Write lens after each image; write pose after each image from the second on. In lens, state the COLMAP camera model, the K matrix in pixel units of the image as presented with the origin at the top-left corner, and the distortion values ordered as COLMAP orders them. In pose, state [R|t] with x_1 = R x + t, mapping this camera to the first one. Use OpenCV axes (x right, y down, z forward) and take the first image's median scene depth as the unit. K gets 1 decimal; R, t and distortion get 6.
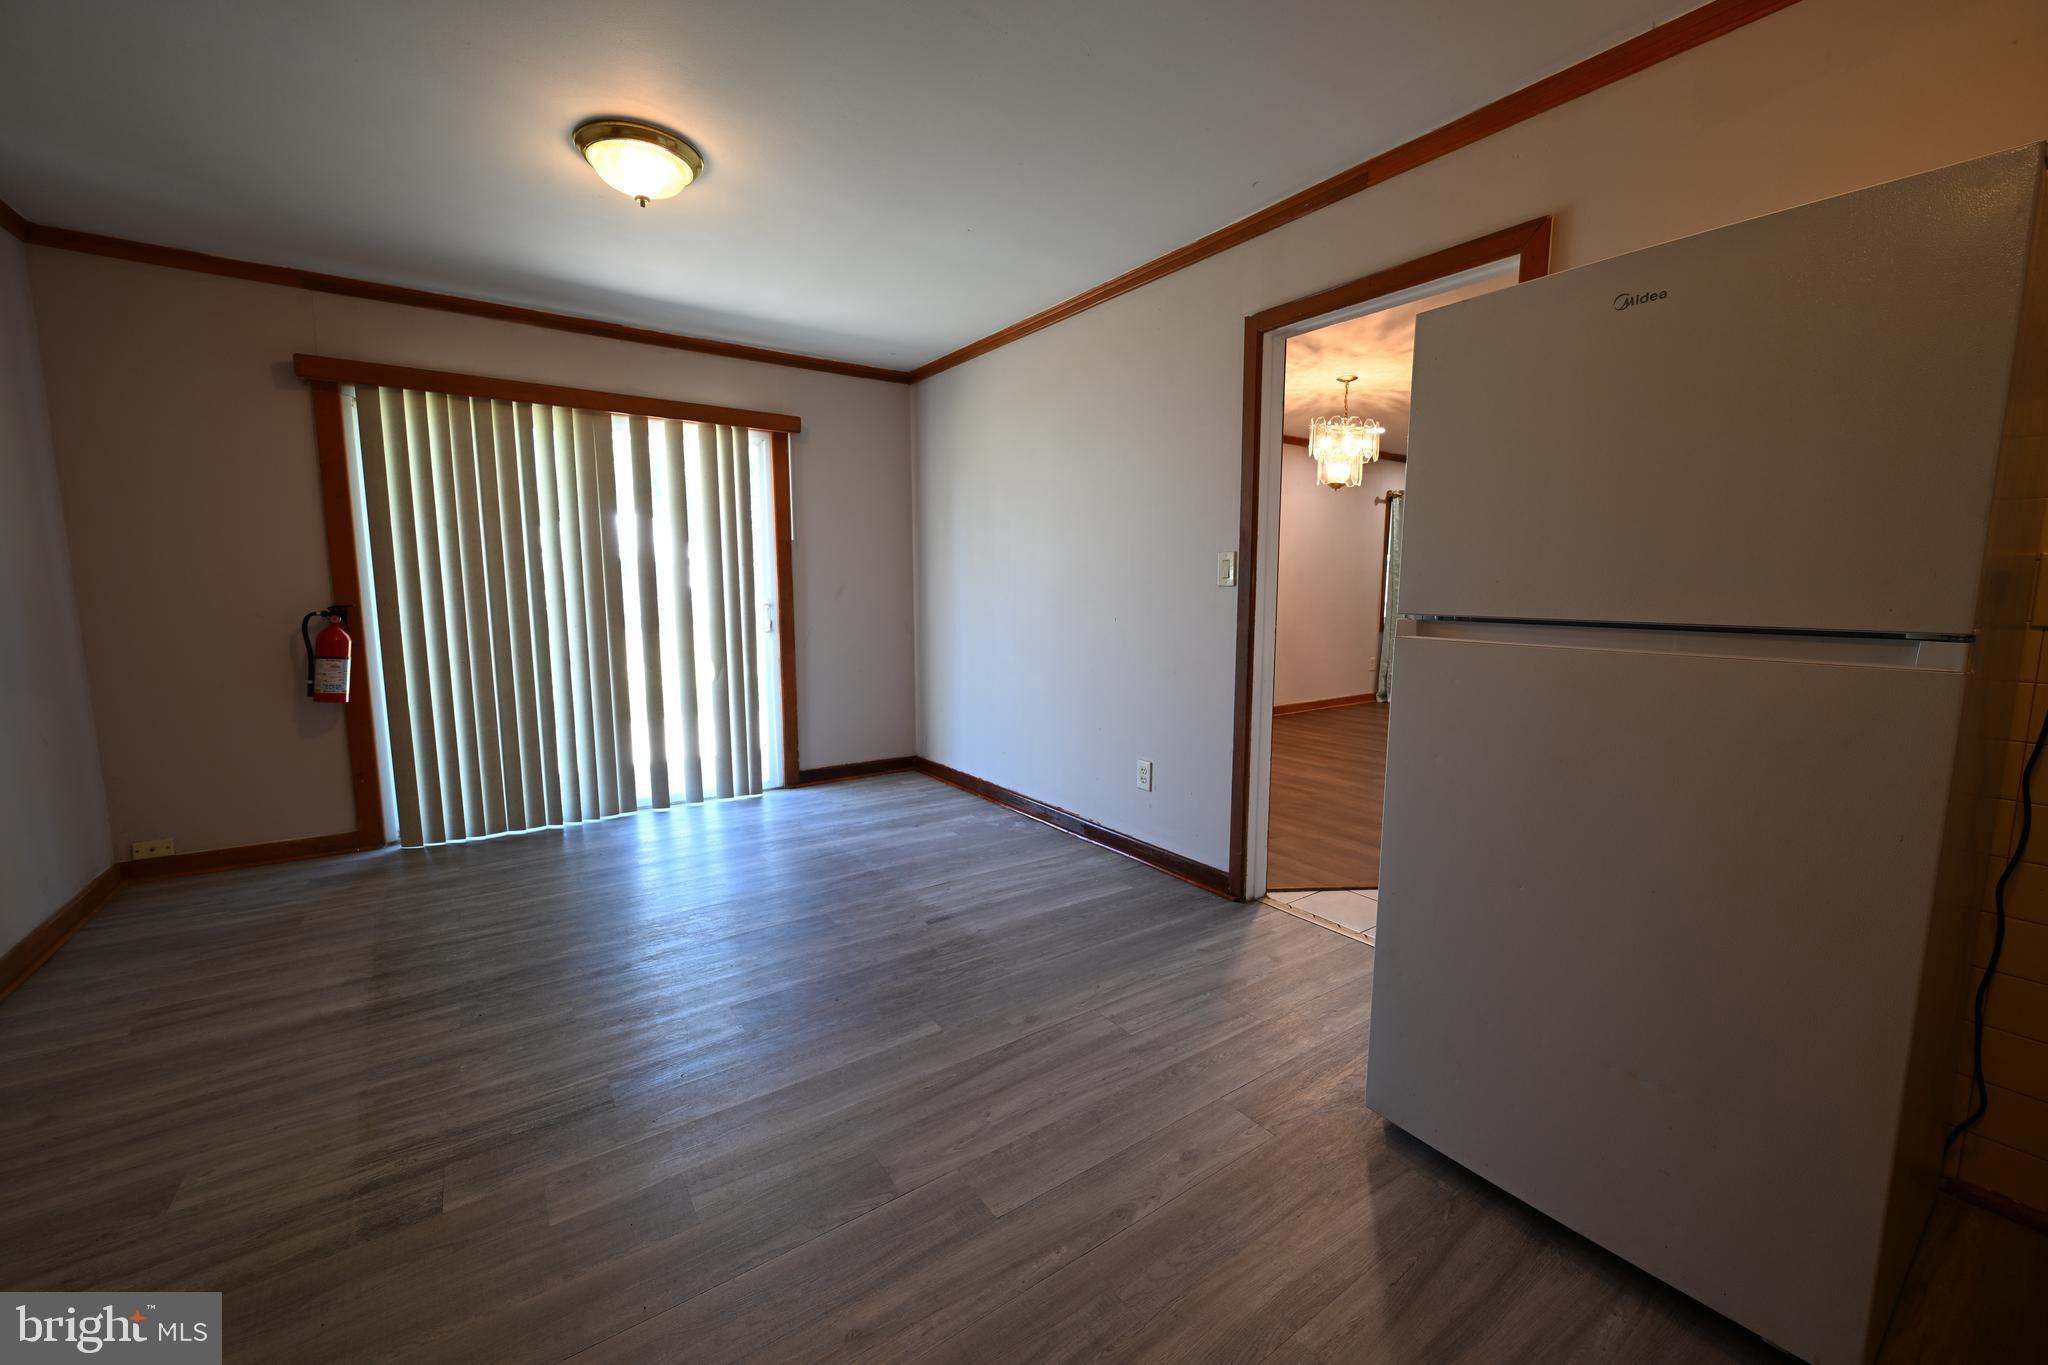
lens RADIAL K [[795.8, 0, 1030.6], [0, 795.8, 680.6], [0, 0, 1]] dist [-0.002209, -0.000038]
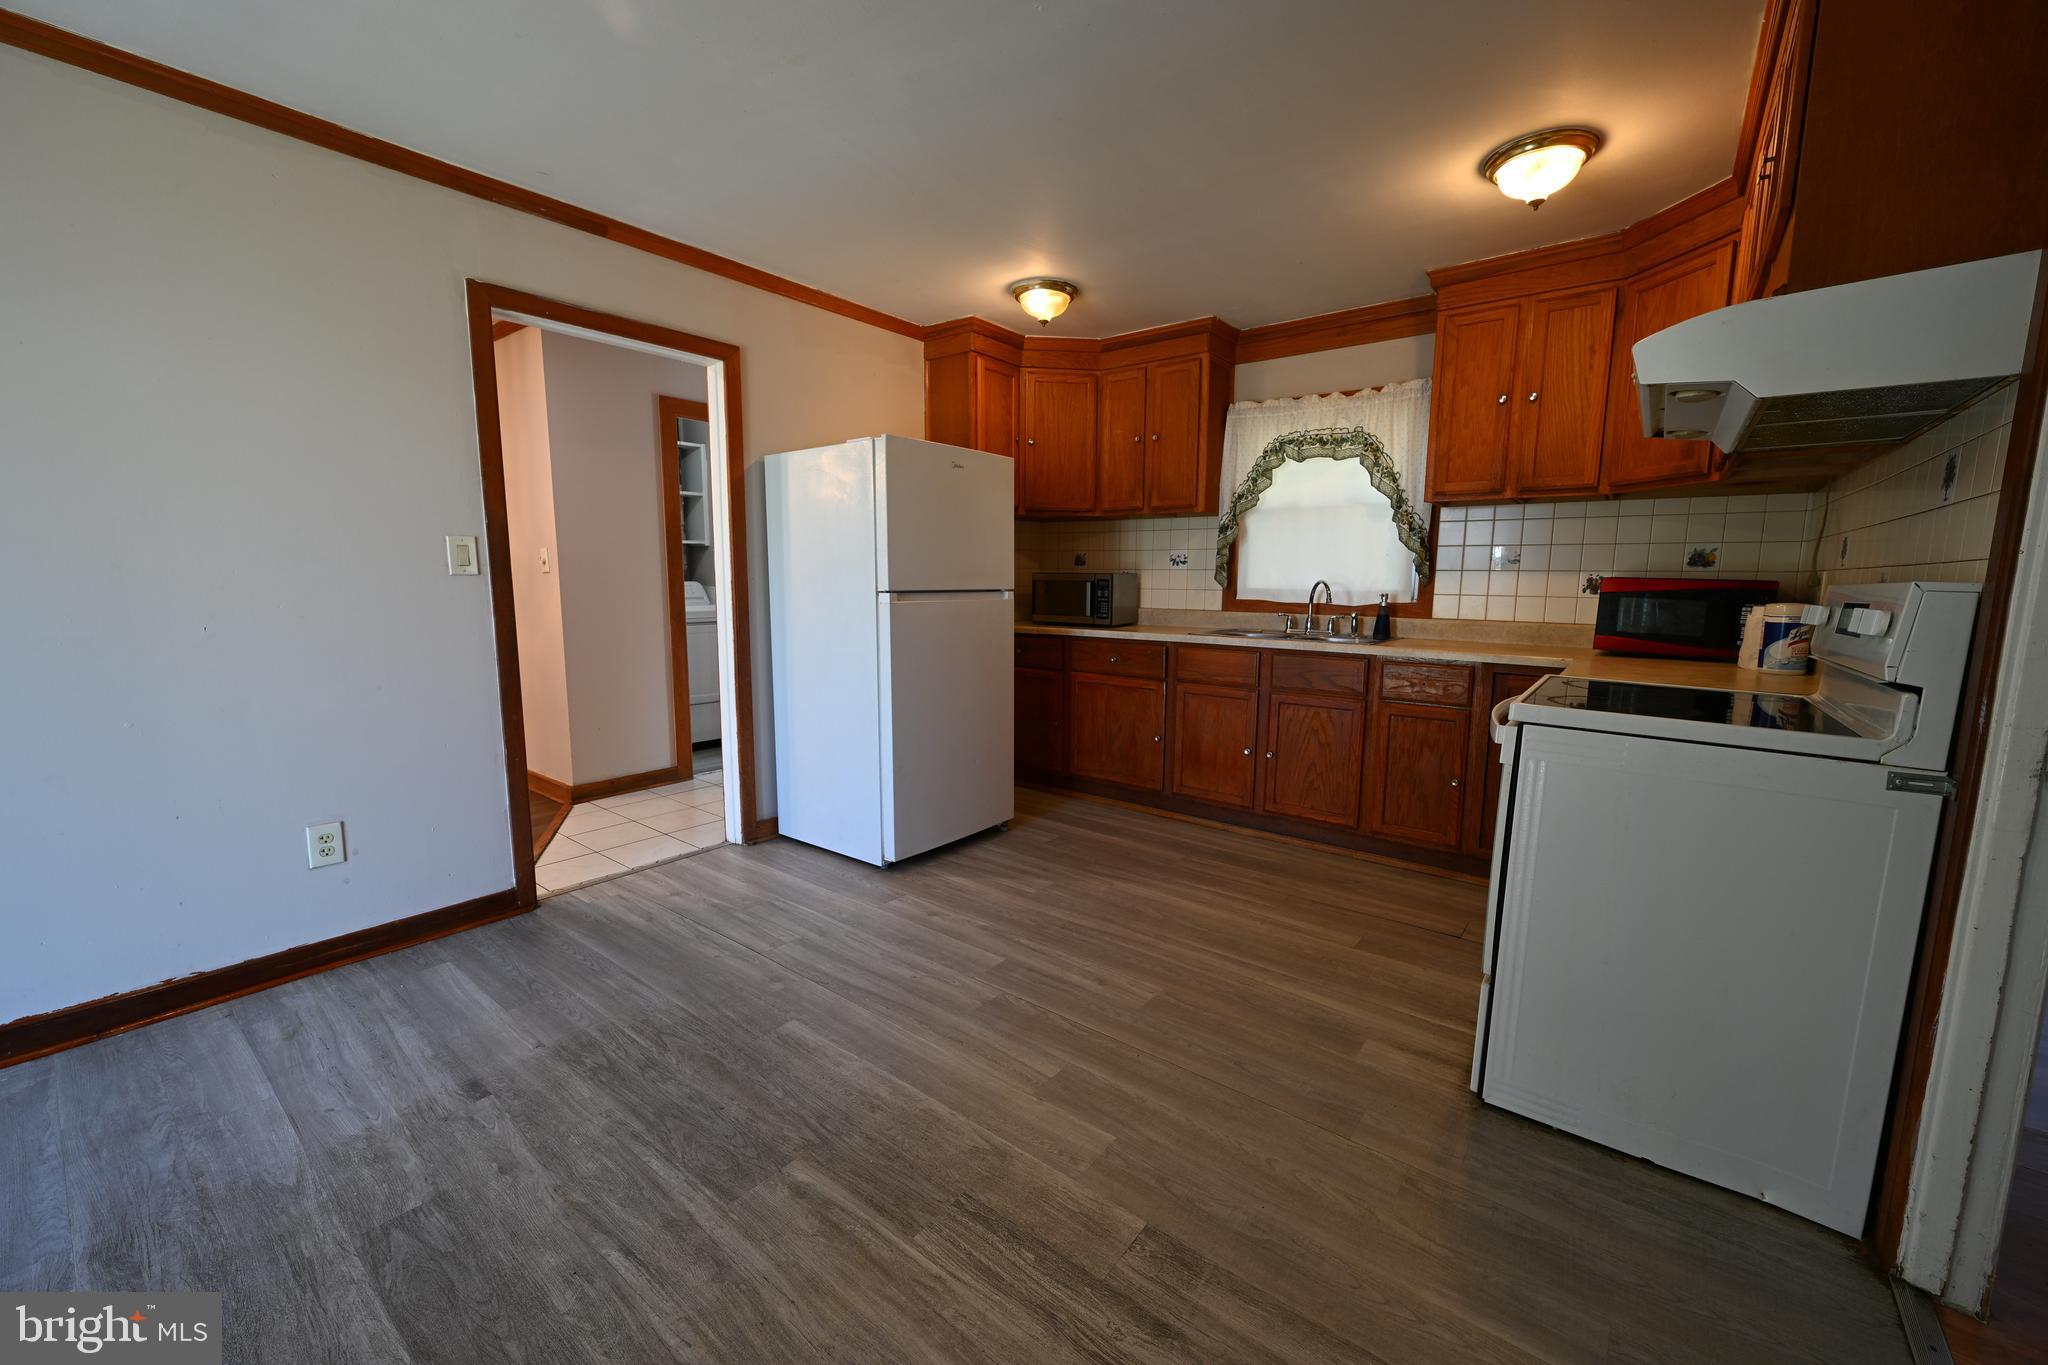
lens RADIAL K [[795.8, 0, 1030.6], [0, 795.8, 680.6], [0, 0, 1]] dist [-0.002209, -0.000038]
pose [[-0.288499, -0.130988, 0.948478, -0.913665], [0.110310, 0.979455, 0.168820, -0.097814], [-0.951105, 0.153331, -0.268122, 0.769197]]
